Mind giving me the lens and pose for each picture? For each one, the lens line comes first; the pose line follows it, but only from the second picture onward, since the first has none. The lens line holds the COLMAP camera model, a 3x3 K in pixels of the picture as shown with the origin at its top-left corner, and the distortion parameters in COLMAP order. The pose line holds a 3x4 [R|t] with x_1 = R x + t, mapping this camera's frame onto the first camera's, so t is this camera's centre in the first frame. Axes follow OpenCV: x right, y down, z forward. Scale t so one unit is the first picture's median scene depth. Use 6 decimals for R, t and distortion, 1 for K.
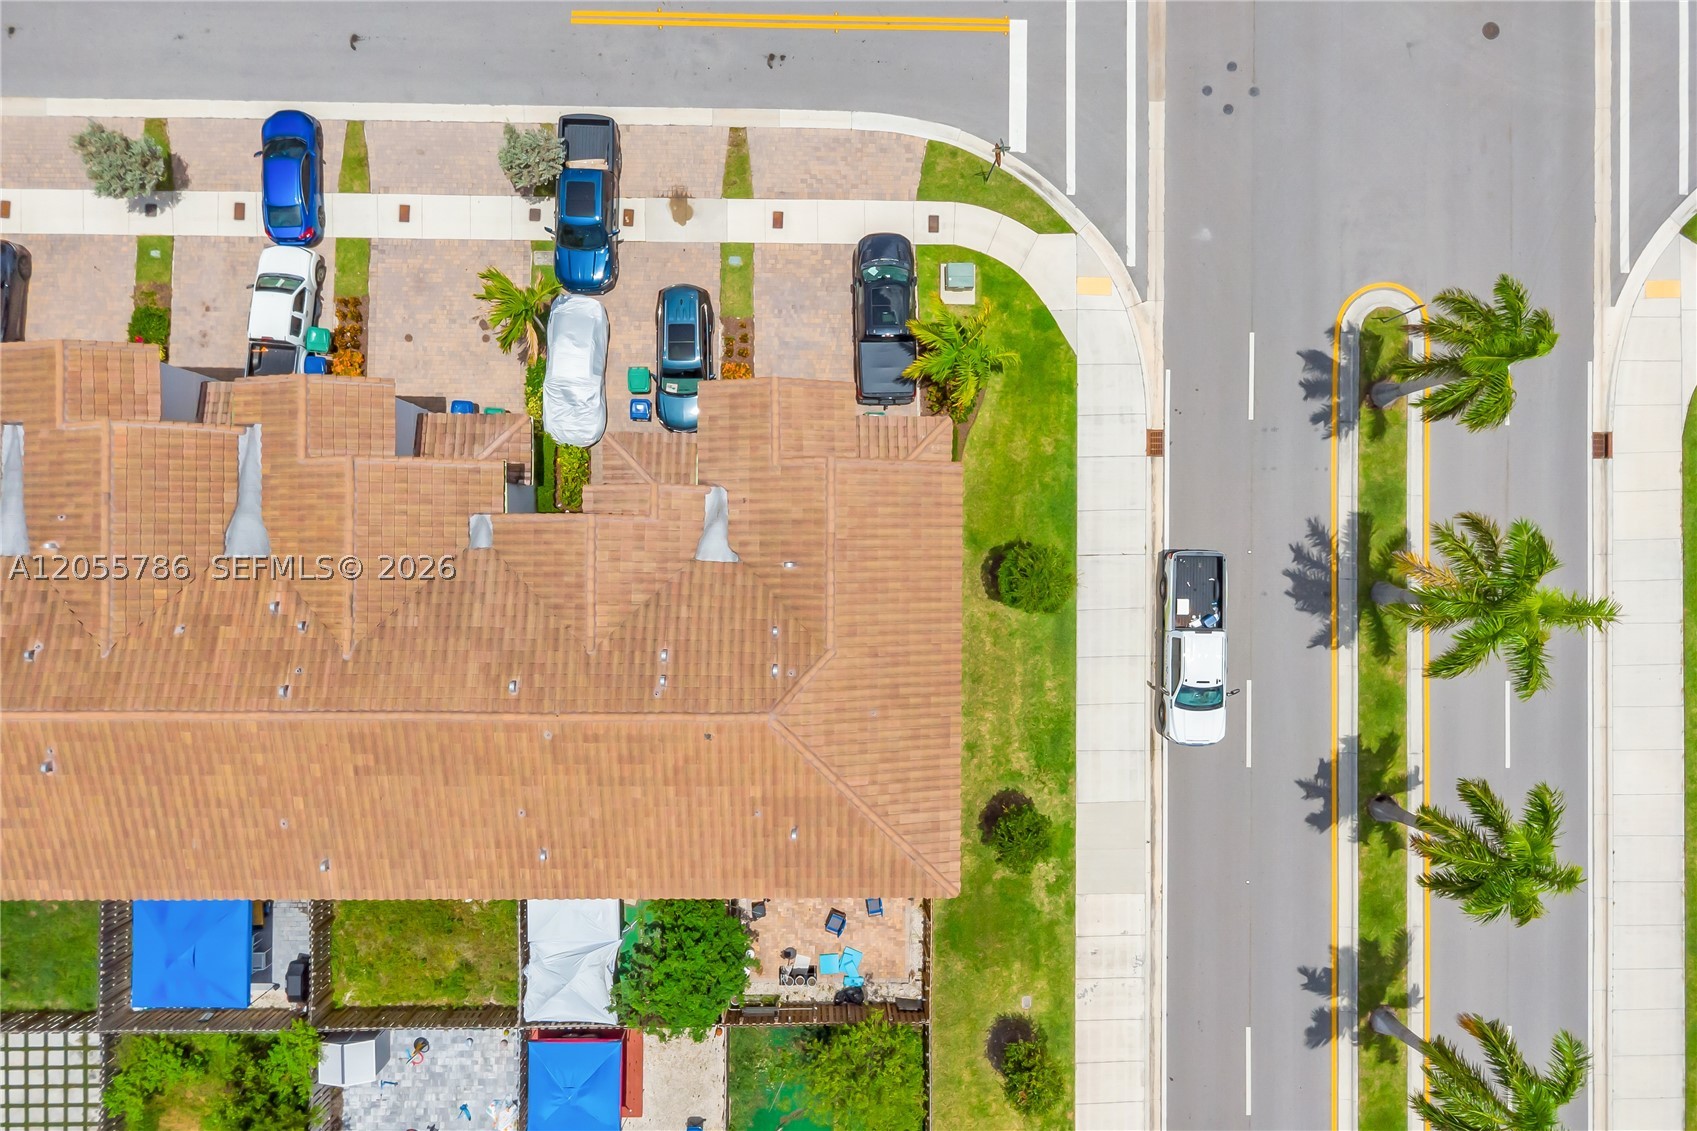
lens RADIAL K [[1240.1, 0, 848.5], [0, 1240.1, 565.5], [0, 0, 1]] dist [0.009026, -0.004500]
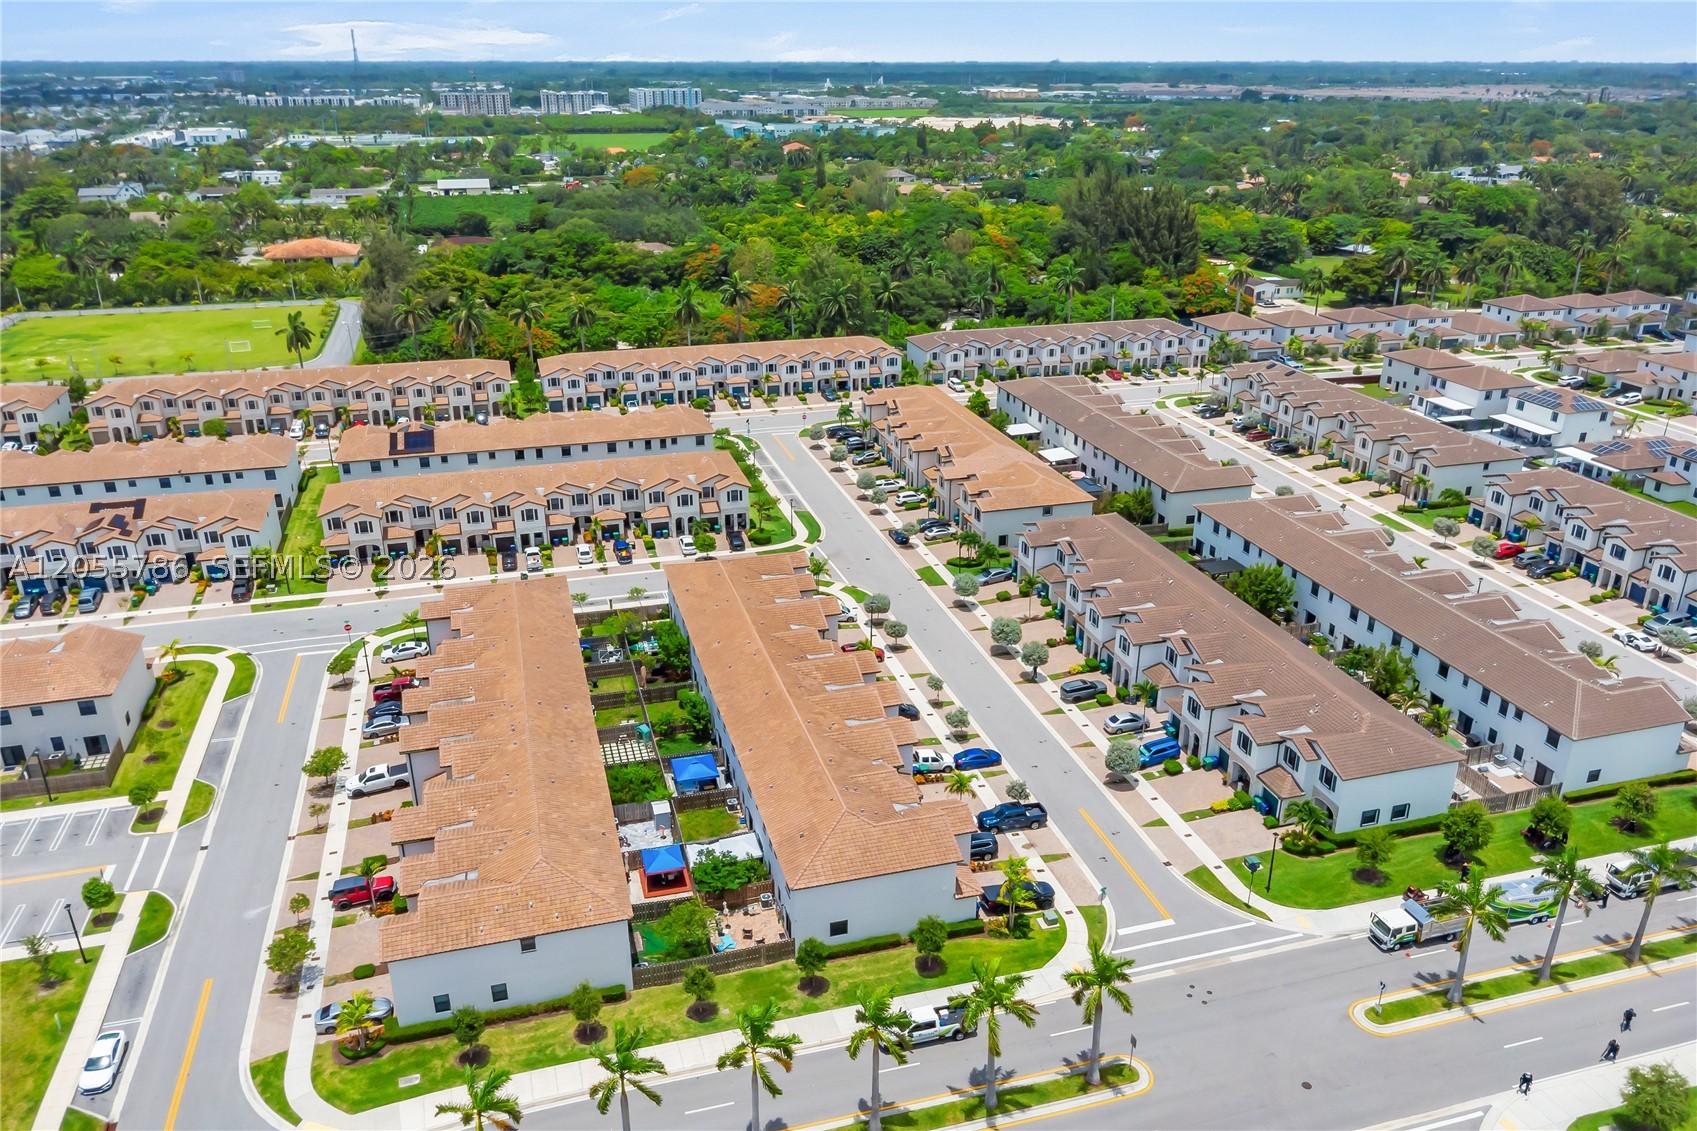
lens RADIAL K [[1240.1, 0, 848.5], [0, 1240.1, 565.5], [0, 0, 1]] dist [0.009026, -0.004500]
pose [[0.280041, 0.343067, -0.896595, 1.720298], [-0.959964, 0.106706, -0.259004, 0.601102], [0.006816, 0.933230, 0.359214, -0.356132]]
